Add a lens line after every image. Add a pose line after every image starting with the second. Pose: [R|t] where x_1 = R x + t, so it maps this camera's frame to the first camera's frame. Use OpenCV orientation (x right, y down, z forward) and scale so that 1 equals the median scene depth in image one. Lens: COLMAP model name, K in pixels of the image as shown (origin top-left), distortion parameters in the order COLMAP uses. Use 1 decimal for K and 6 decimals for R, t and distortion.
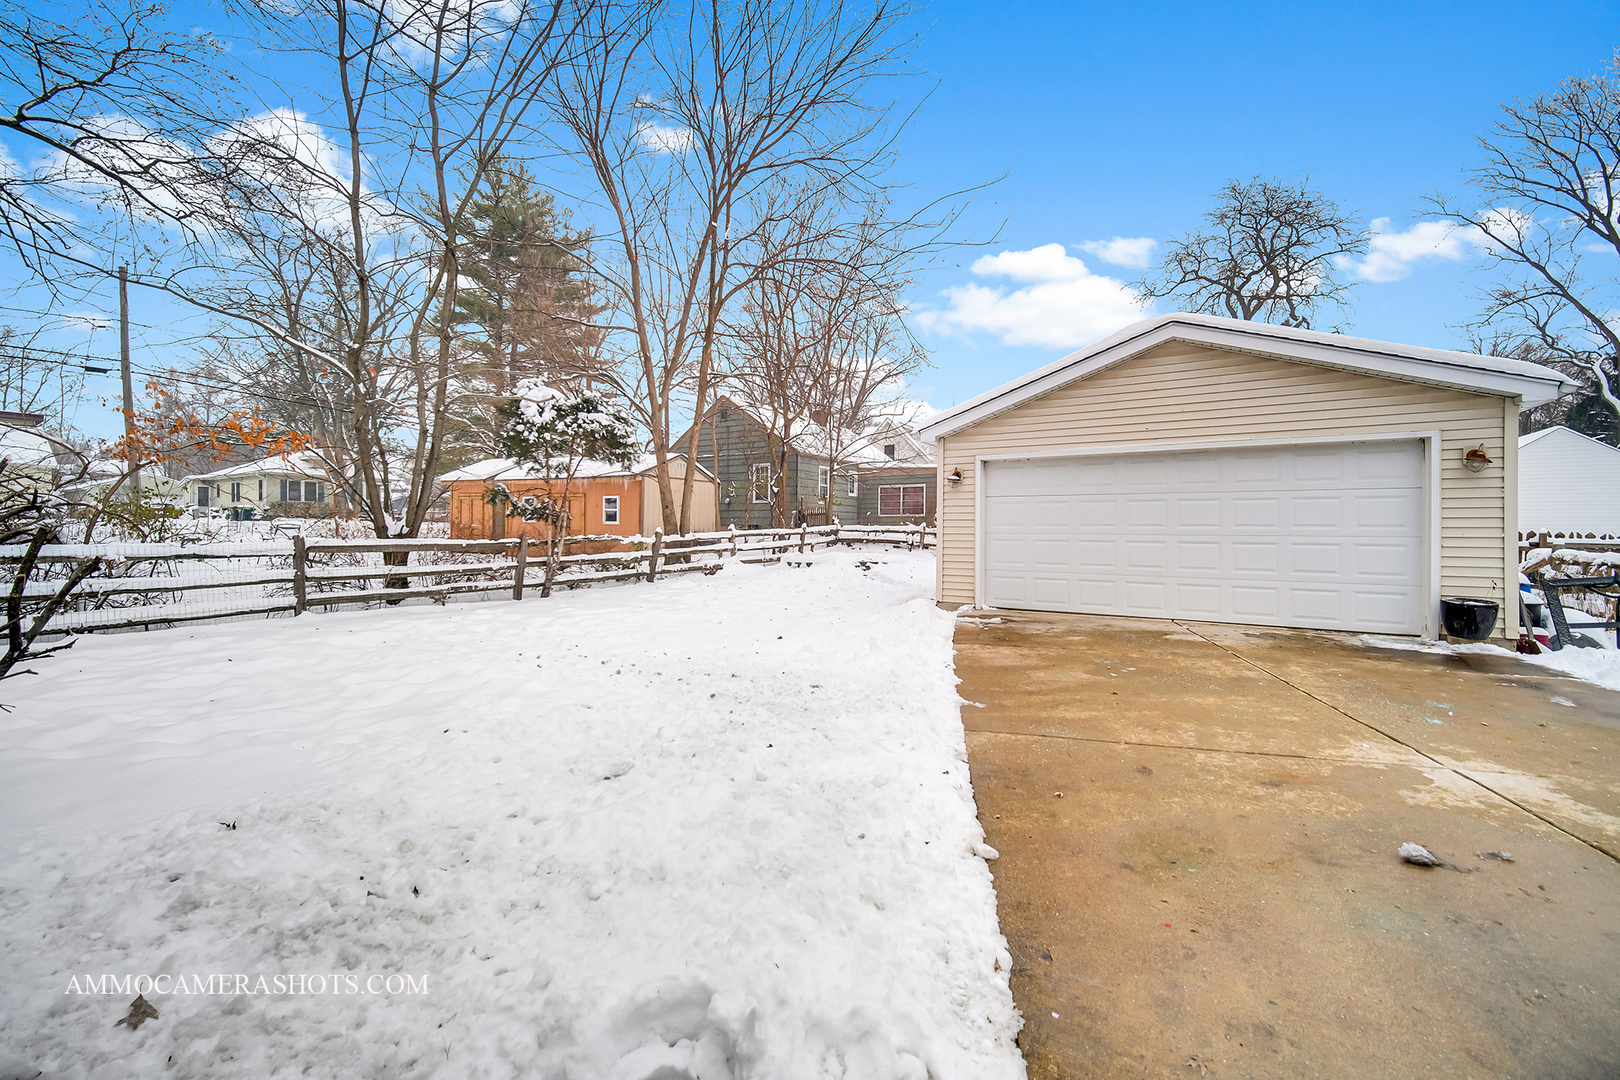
lens RADIAL K [[638.6, 0, 823.3], [0, 638.6, 531.6], [0, 0, 1]] dist [0.000092, -0.000742]
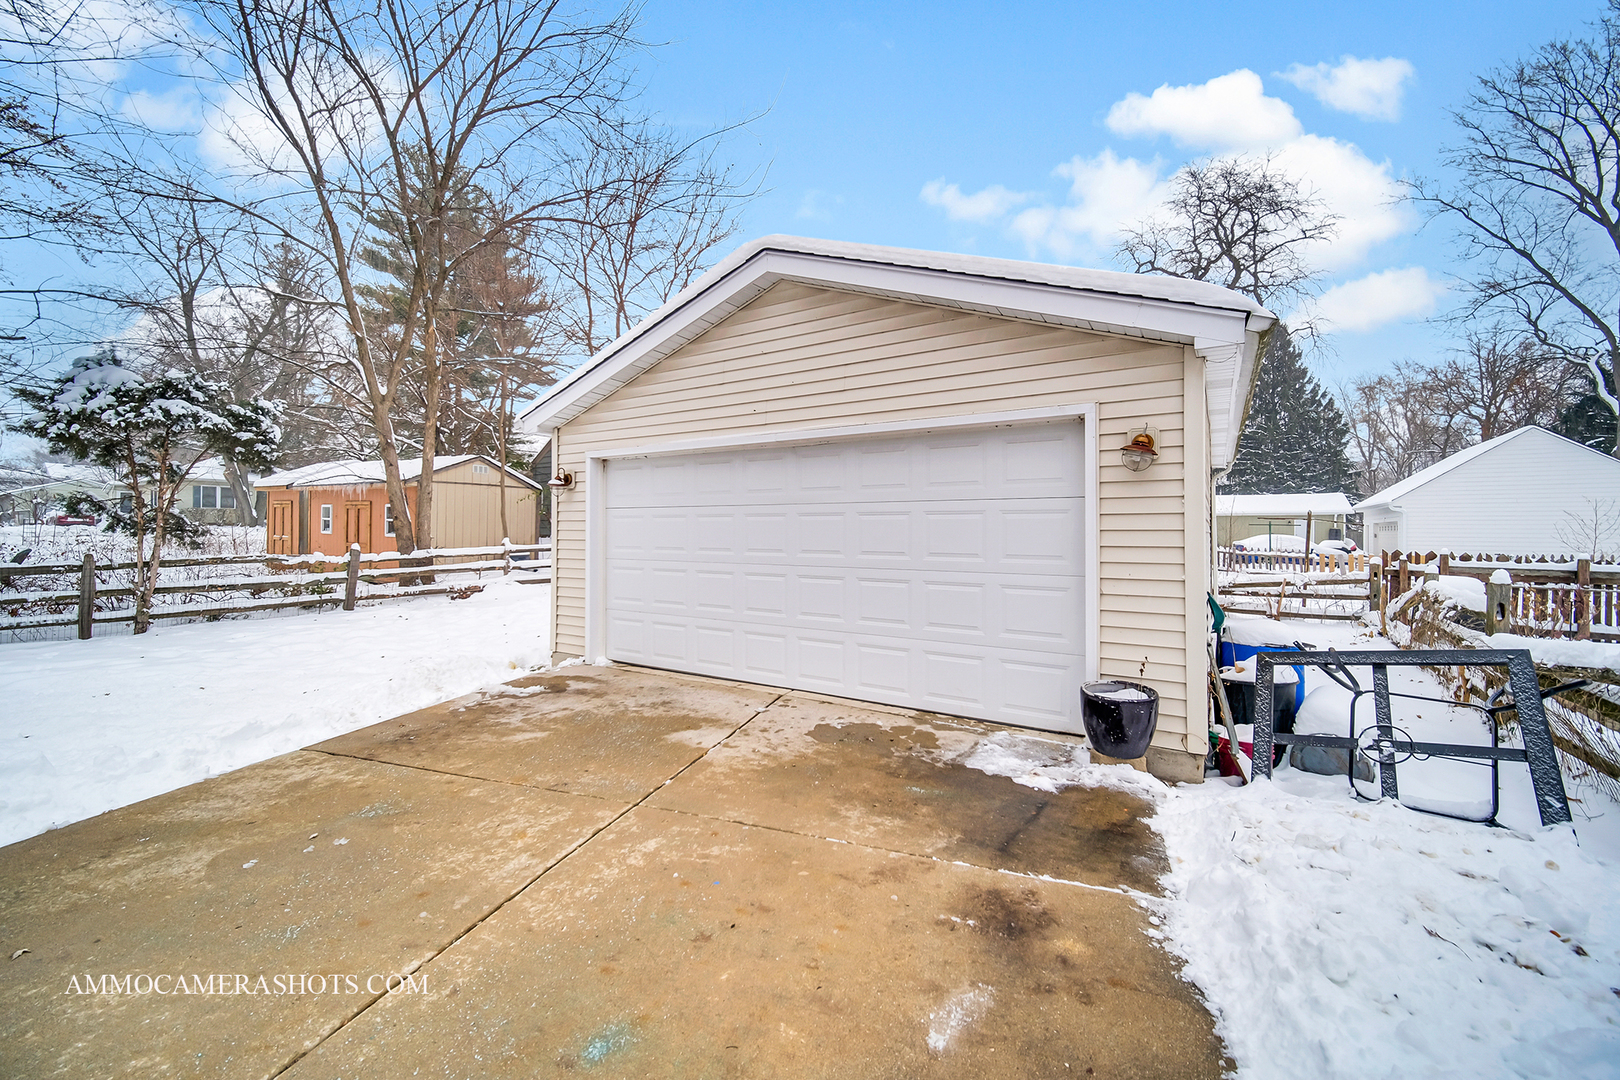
lens RADIAL K [[638.6, 0, 823.3], [0, 638.6, 531.6], [0, 0, 1]] dist [0.000092, -0.000742]
pose [[0.999847, 0.001922, -0.017373, 0.358901], [-0.002098, 0.999947, -0.010109, -0.014644], [0.017353, 0.010144, 0.999798, 0.193809]]
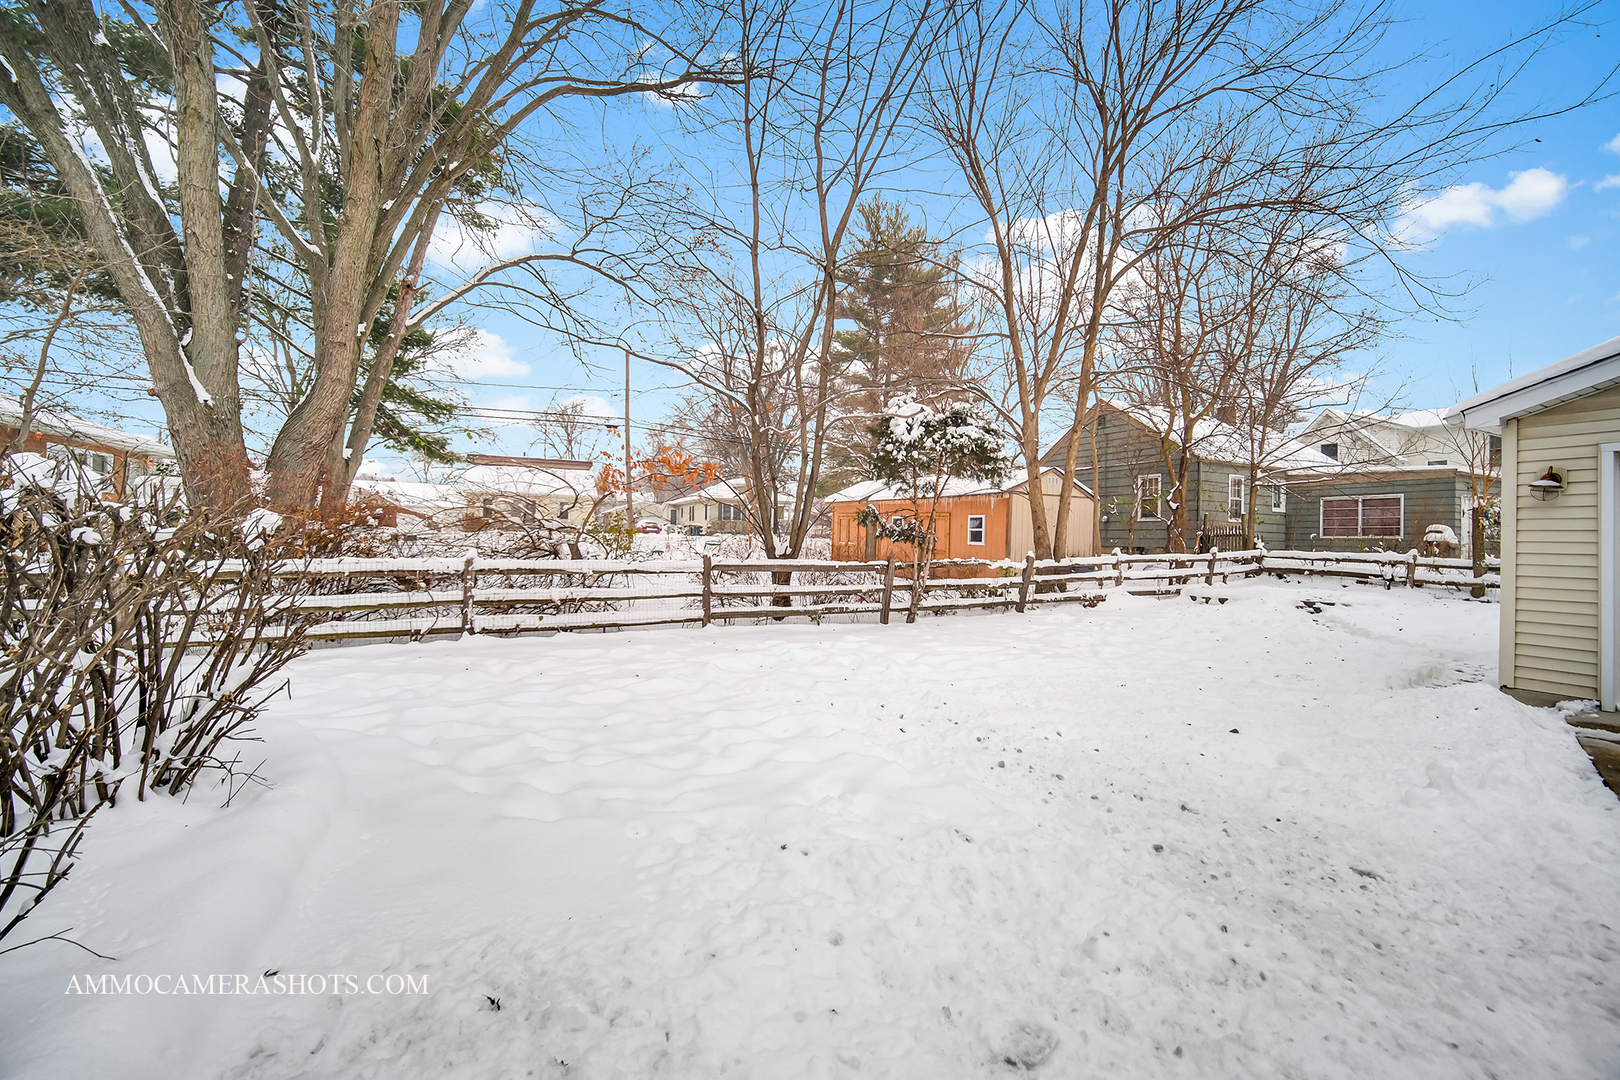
lens RADIAL K [[638.6, 0, 823.3], [0, 638.6, 531.6], [0, 0, 1]] dist [0.000092, -0.000742]
pose [[0.853287, 0.005236, -0.521415, -0.041877], [-0.018871, 0.999605, -0.020844, -0.009663], [0.521099, 0.027625, 0.853049, 0.095895]]
